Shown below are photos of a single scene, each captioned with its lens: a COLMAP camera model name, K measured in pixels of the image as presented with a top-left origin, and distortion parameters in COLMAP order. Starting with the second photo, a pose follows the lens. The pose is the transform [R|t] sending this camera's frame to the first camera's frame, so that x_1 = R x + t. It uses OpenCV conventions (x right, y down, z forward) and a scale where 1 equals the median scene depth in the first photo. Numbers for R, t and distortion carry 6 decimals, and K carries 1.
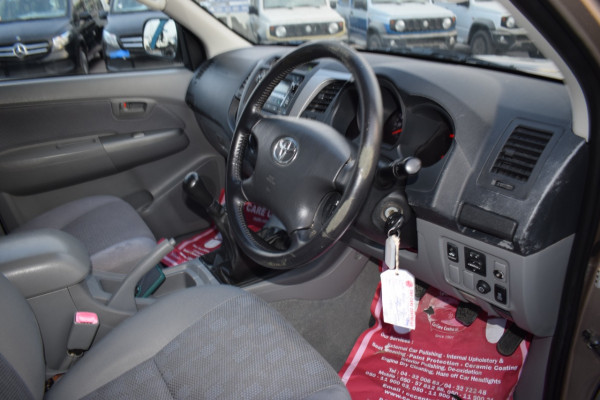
lens RADIAL K [[464.3, 0, 300.0], [0, 464.3, 200.0], [0, 0, 1]] dist [-0.097591, 0.017881]
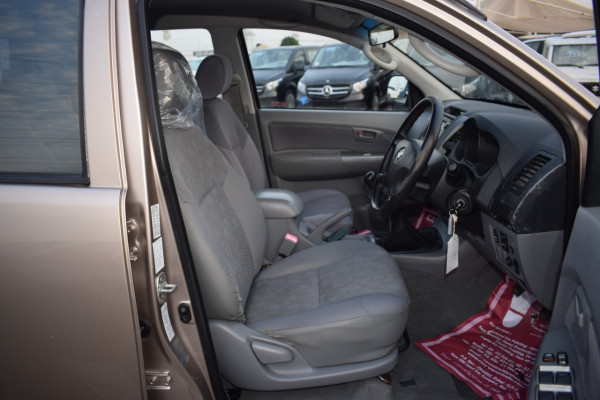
lens RADIAL K [[464.3, 0, 300.0], [0, 464.3, 200.0], [0, 0, 1]] dist [-0.097591, 0.017881]
pose [[0.816988, 0.165097, -0.552516, 0.300123], [-0.220859, 0.974665, -0.035337, 0.095068], [0.532684, 0.150898, 0.832753, -0.293889]]
